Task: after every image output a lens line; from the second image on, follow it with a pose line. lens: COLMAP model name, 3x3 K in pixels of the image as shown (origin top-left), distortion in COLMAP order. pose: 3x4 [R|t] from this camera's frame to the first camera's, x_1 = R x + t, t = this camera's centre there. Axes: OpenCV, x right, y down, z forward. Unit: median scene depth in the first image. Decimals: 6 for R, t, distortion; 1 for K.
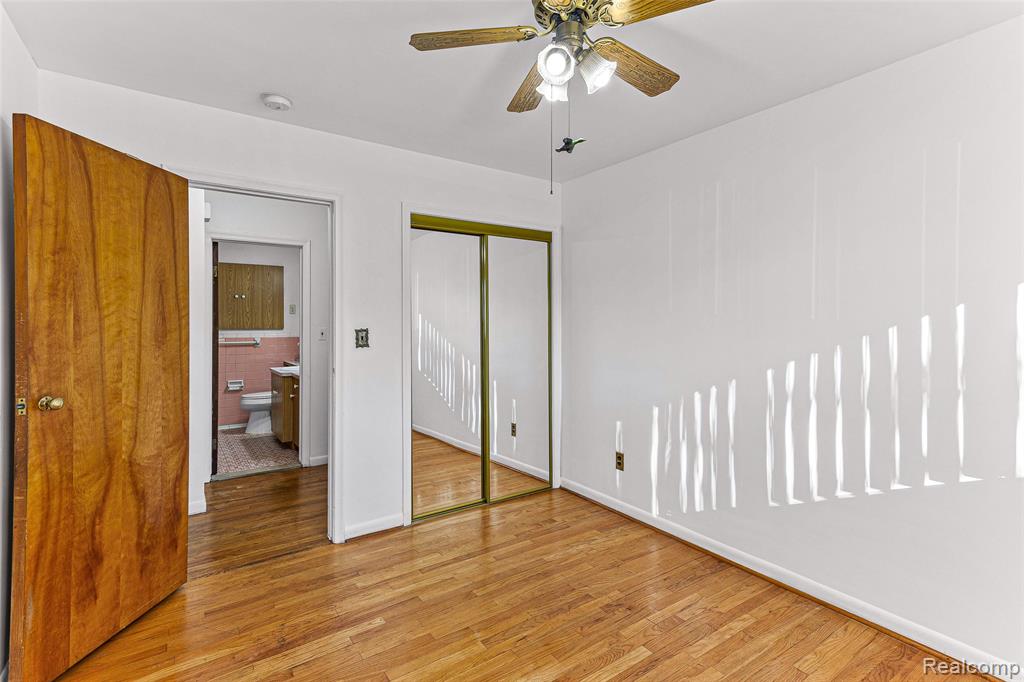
lens RADIAL K [[484.0, 0, 505.4], [0, 484.0, 331.9], [0, 0, 1]] dist [0.027668, 0.000761]
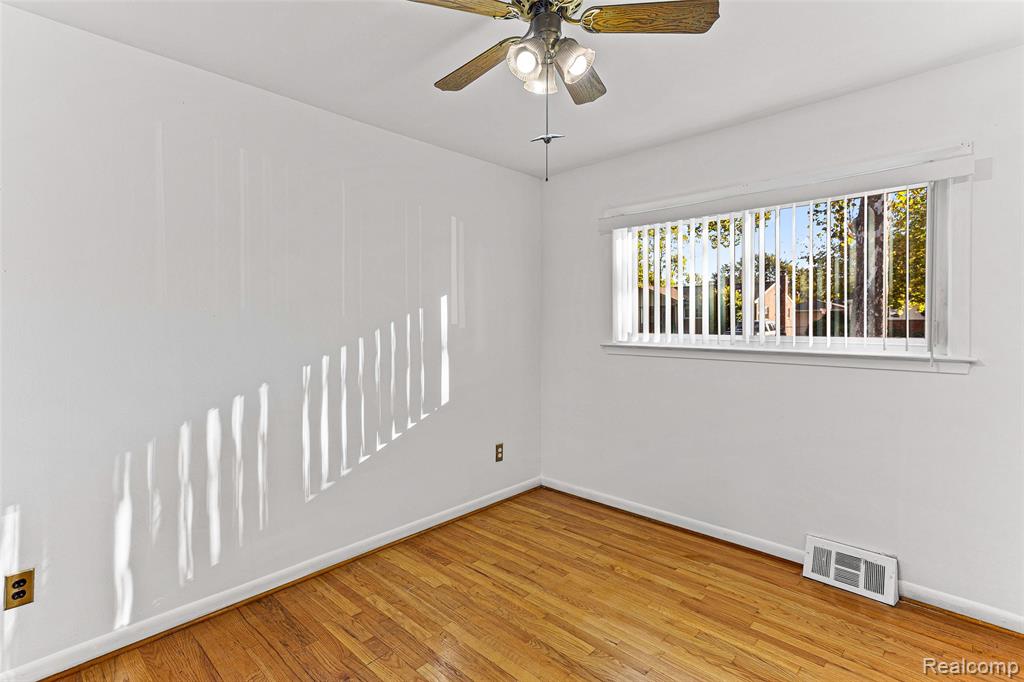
lens RADIAL K [[487.6, 0, 509.1], [0, 487.6, 326.8], [0, 0, 1]] dist [0.028209, -0.000174]
pose [[-0.211305, -0.007560, 0.977391, -1.153627], [0.025038, 0.999600, 0.013145, -0.010387], [-0.977100, 0.027250, -0.211031, 1.782159]]
